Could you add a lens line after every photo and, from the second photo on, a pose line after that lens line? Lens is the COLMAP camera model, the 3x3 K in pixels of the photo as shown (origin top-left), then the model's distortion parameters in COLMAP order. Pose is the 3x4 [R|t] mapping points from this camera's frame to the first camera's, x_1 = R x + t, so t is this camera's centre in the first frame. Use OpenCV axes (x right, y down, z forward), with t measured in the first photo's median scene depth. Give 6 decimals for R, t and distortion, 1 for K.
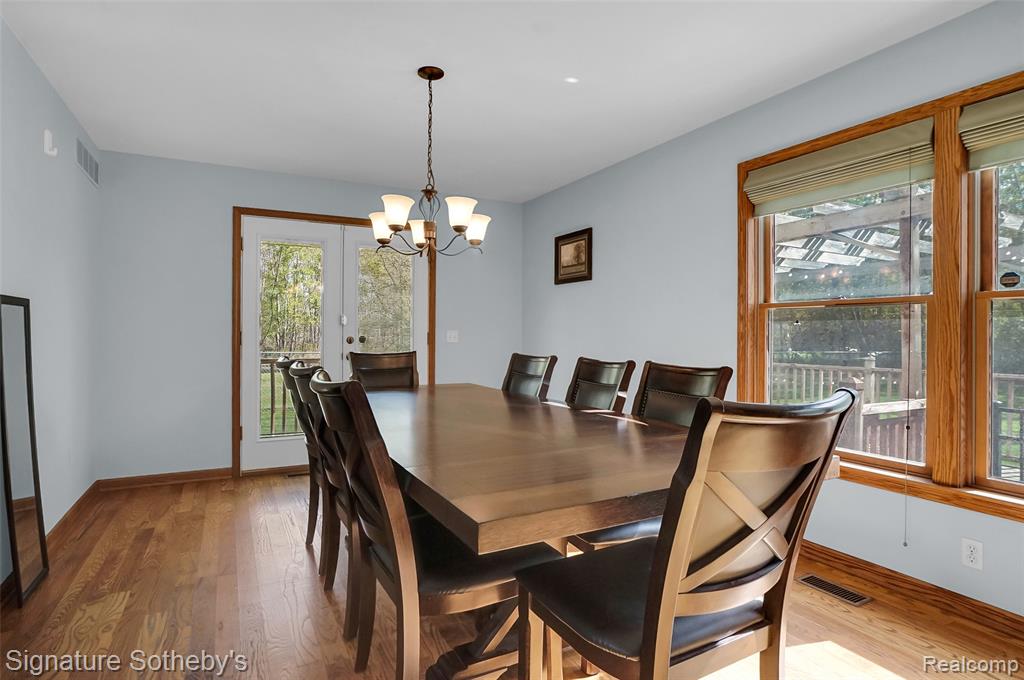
lens RADIAL K [[531.0, 0, 529.8], [0, 531.0, 335.9], [0, 0, 1]] dist [-0.047092, 0.021386]
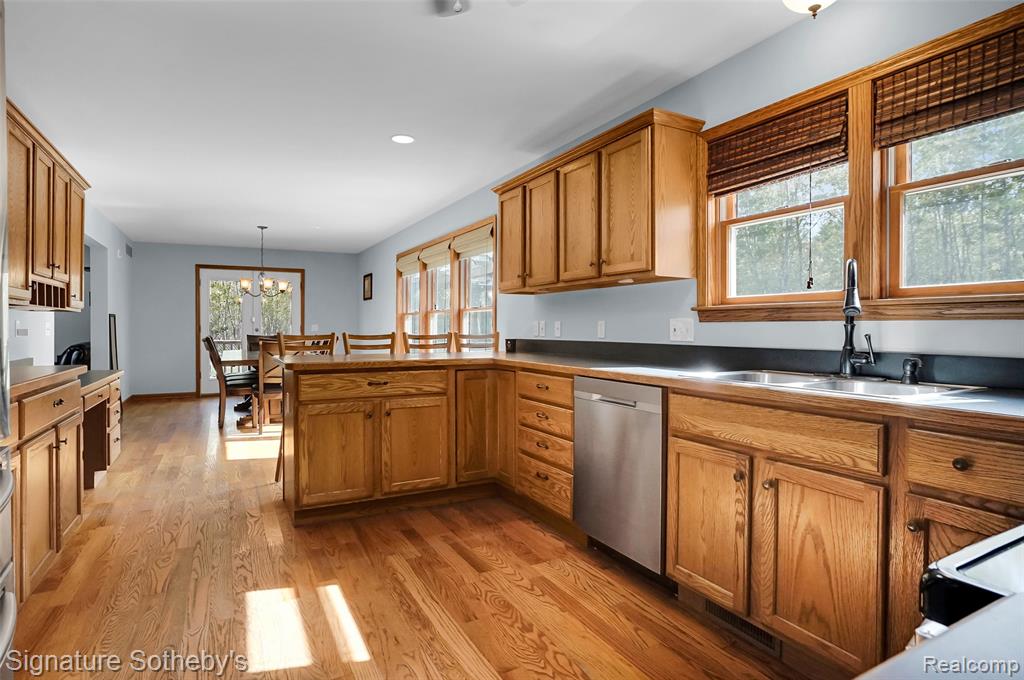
lens RADIAL K [[531.0, 0, 510.2], [0, 531.0, 336.0], [0, 0, 1]] dist [-0.047092, 0.021386]
pose [[0.999732, -0.002748, -0.022998, 0.687993], [0.002993, 0.999939, 0.010624, 0.011258], [0.022967, -0.010690, 0.999679, -0.989153]]
